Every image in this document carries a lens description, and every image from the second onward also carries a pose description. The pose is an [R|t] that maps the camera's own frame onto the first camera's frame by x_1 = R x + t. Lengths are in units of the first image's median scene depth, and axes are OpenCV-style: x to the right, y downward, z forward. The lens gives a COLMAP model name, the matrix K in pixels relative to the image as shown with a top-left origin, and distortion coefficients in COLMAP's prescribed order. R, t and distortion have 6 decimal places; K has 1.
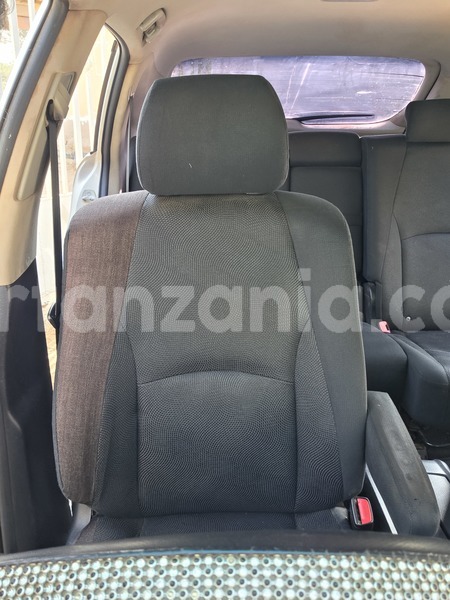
lens RADIAL K [[513.1, 0, 225.3], [0, 513.1, 298.8], [0, 0, 1]] dist [0.009239, 0.008608]
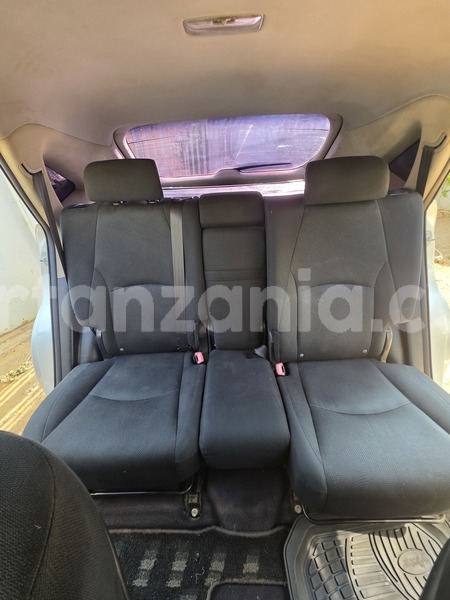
lens RADIAL K [[238.2, 0, 223.2], [0, 238.2, 302.2], [0, 0, 1]] dist [-0.001314, -0.000068]
pose [[0.998128, -0.030752, -0.052874, 0.153213], [0.041248, 0.976704, 0.210591, -0.161637], [0.045166, -0.212378, 0.976143, 0.350124]]
